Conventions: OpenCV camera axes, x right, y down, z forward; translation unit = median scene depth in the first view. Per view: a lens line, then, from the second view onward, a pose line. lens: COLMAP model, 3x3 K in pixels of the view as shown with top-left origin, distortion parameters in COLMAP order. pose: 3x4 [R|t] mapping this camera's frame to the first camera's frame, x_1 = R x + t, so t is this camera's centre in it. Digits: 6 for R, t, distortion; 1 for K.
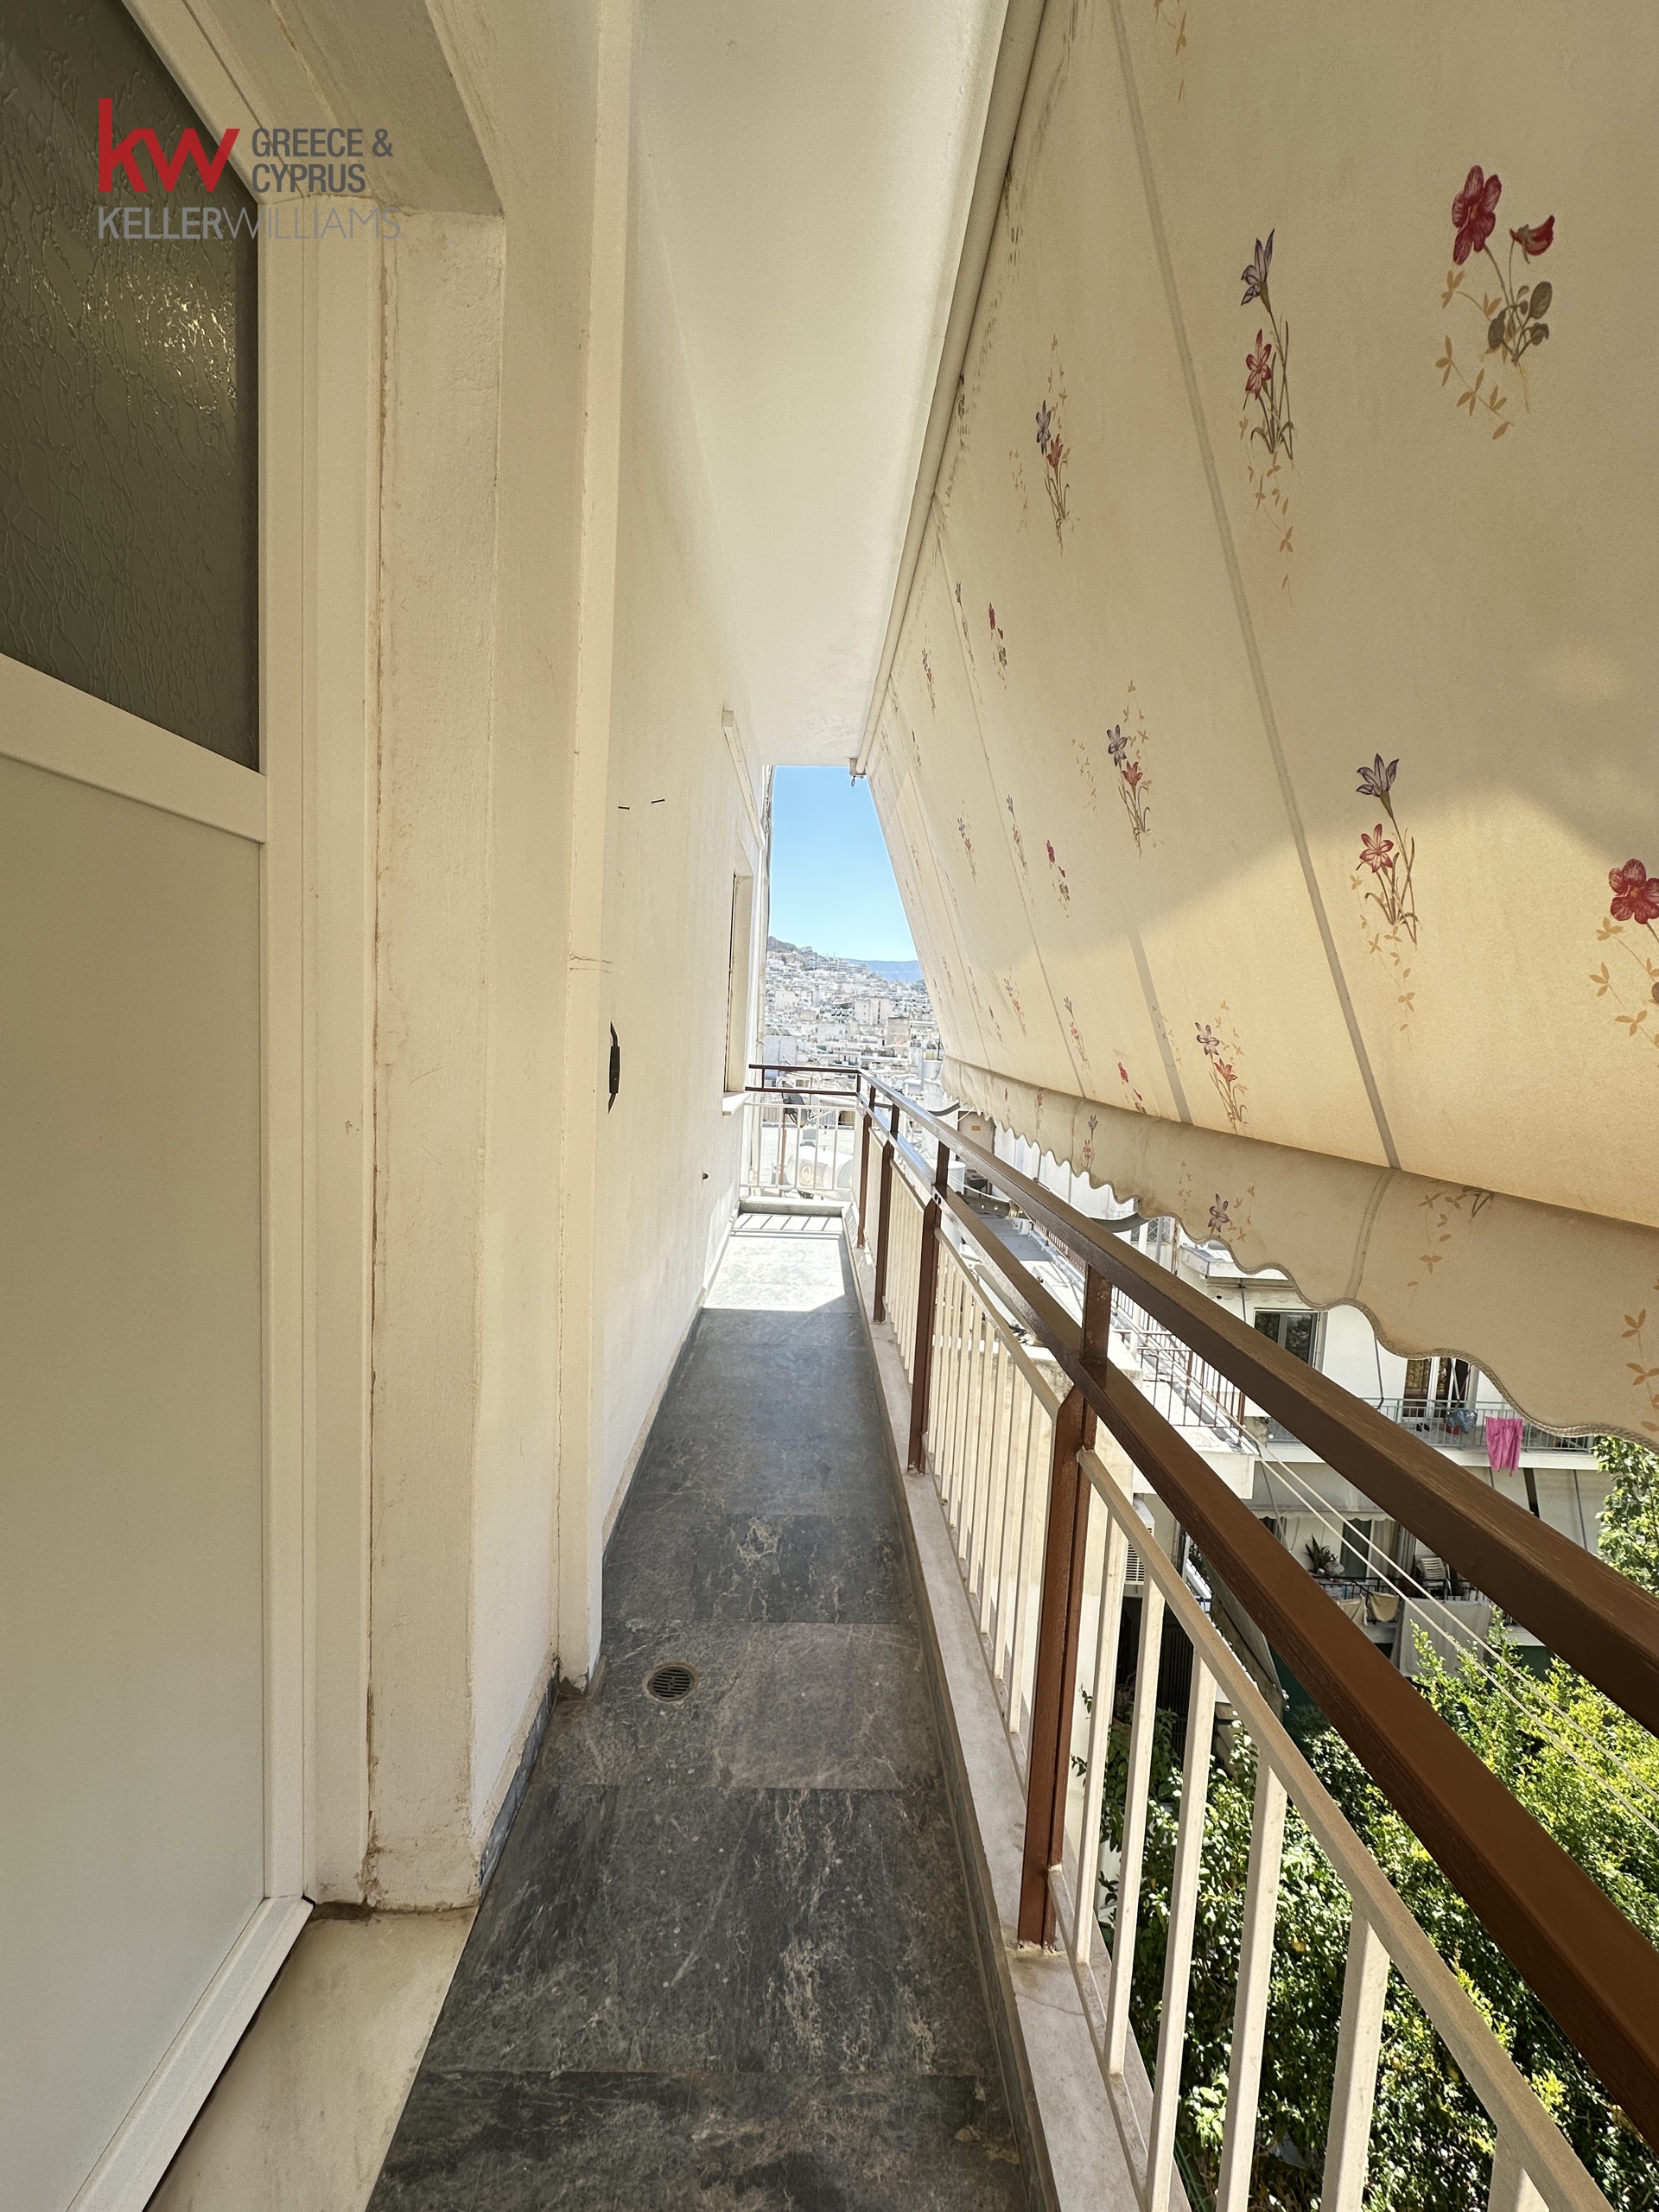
lens RADIAL K [[884.8, 0, 831.1], [0, 884.8, 1105.8], [0, 0, 1]] dist [0.002129, 0.000261]
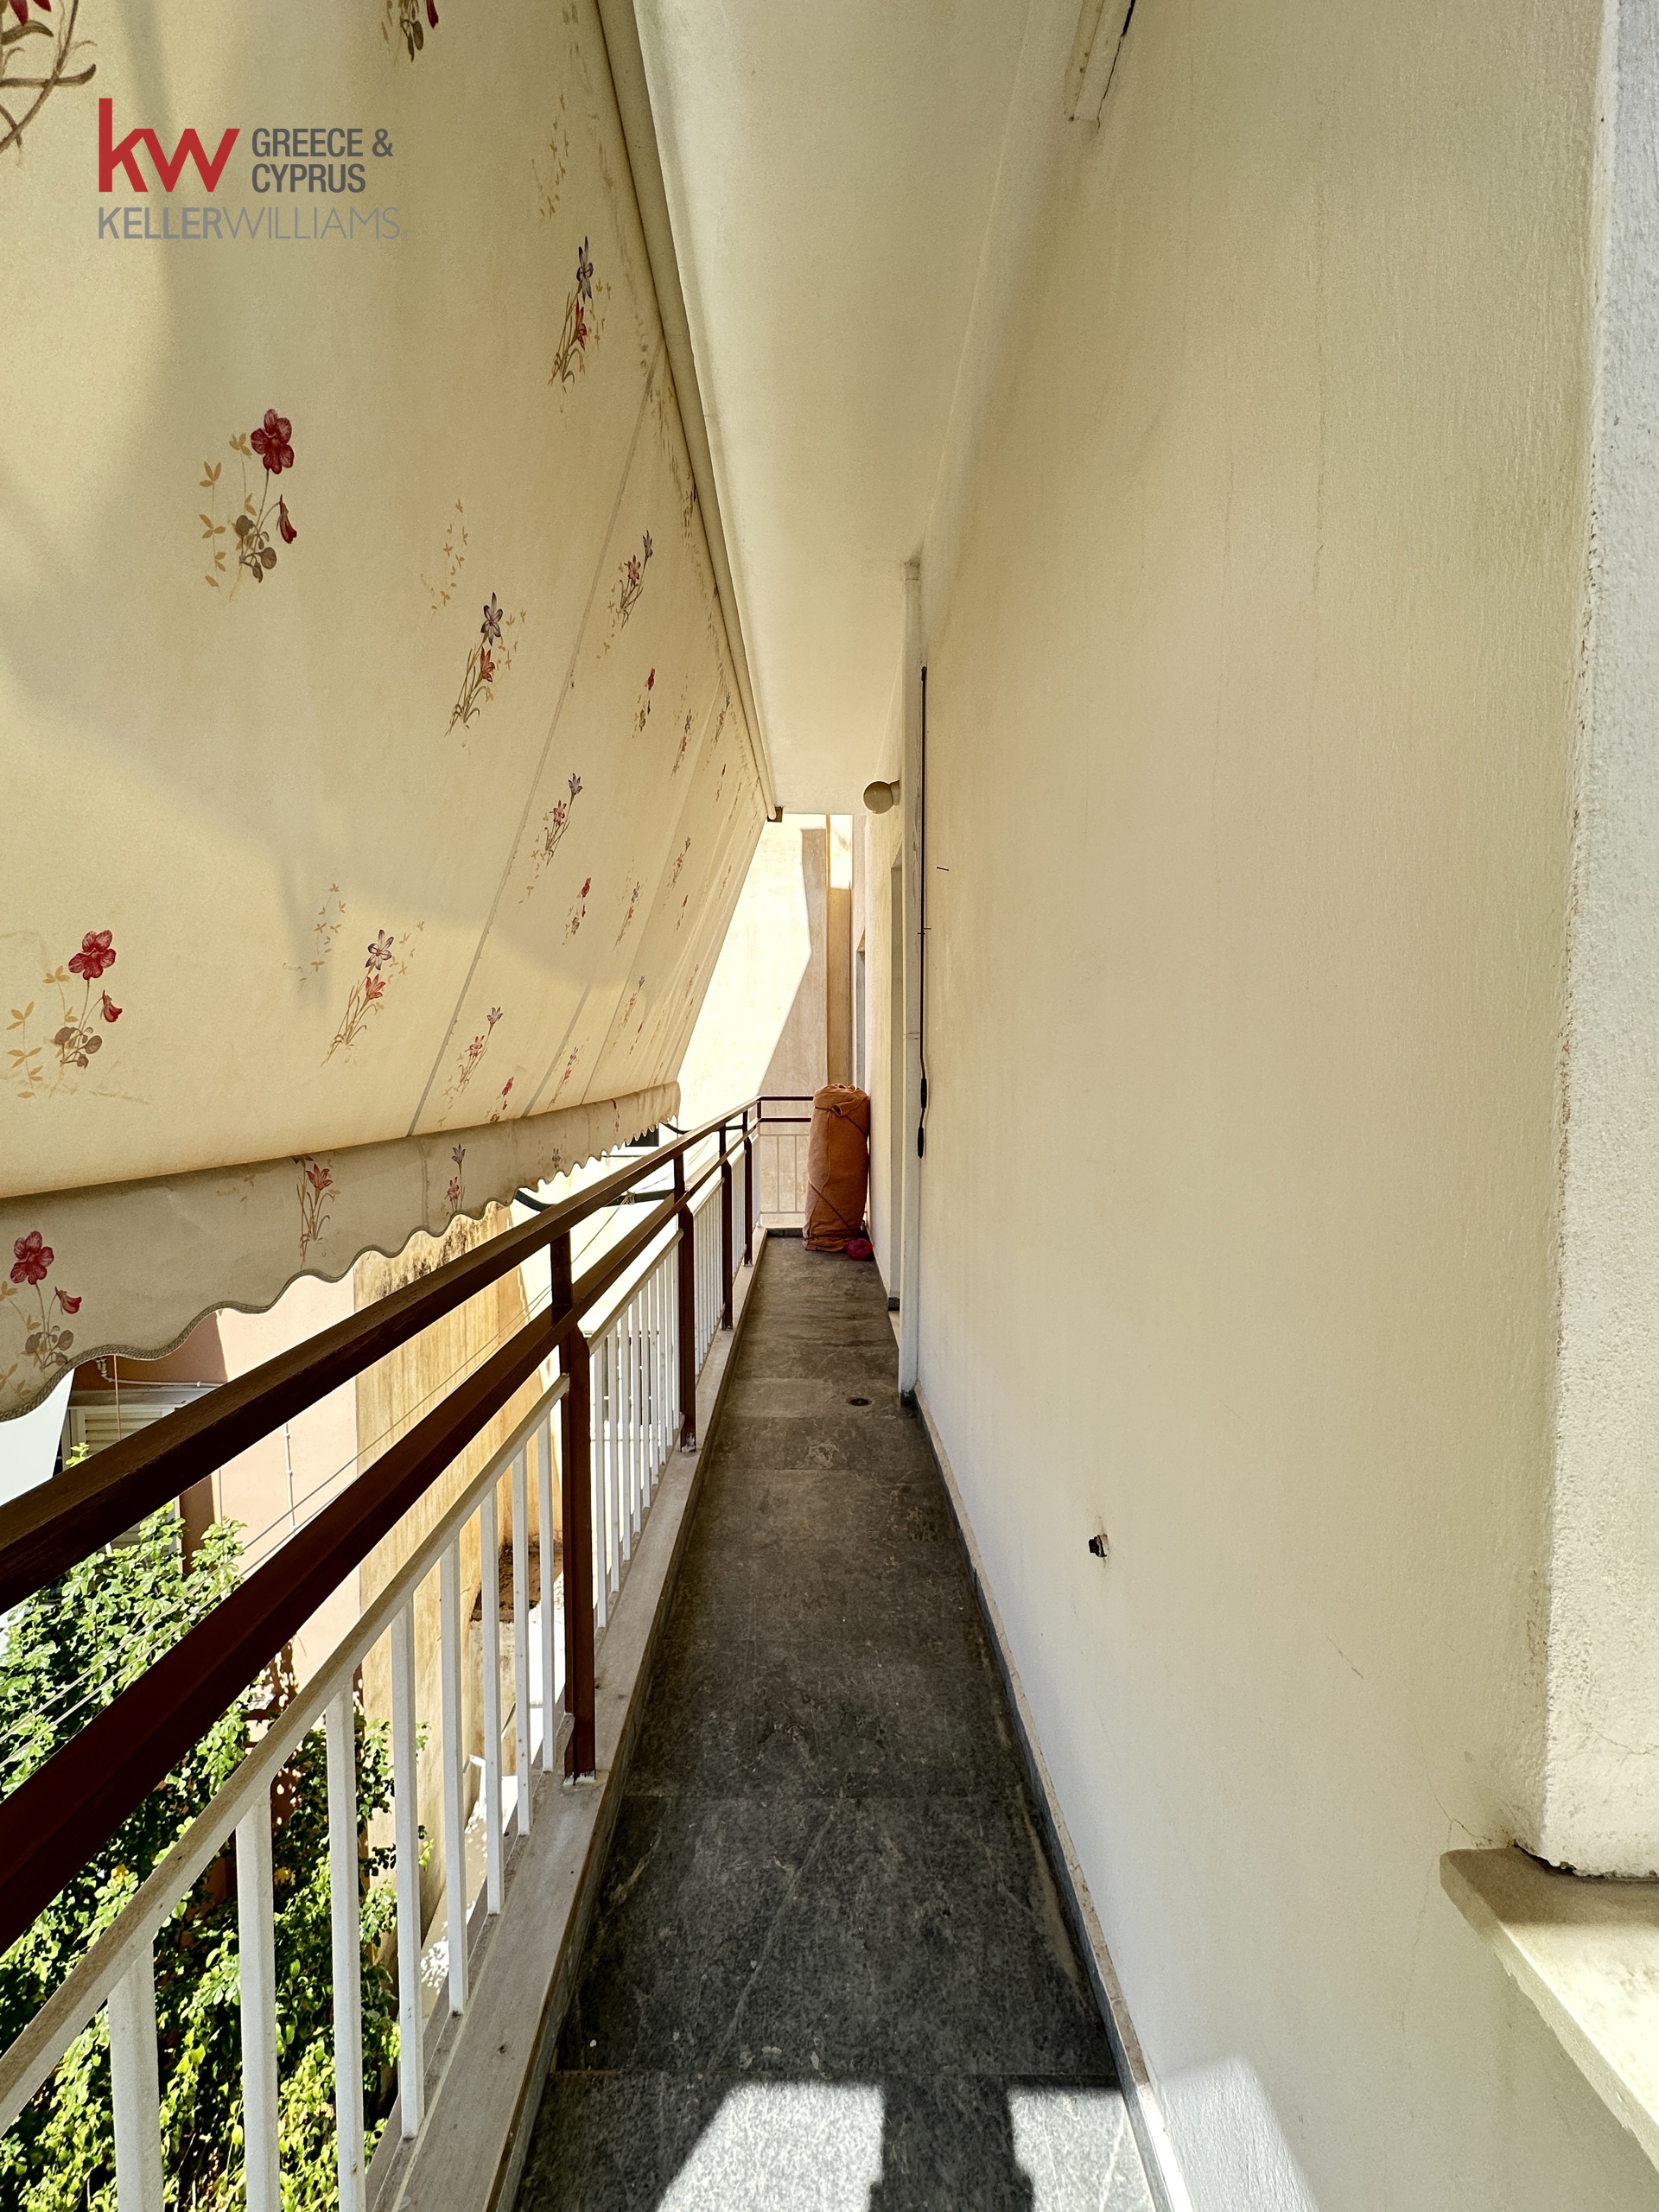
lens RADIAL K [[884.8, 0, 830.0], [0, 884.8, 1104.5], [0, 0, 1]] dist [0.002129, 0.000261]
pose [[-0.998677, -0.050670, 0.008784, -0.074270], [-0.049130, 0.990539, 0.128132, -0.178878], [-0.015193, 0.127531, -0.991718, 2.133281]]
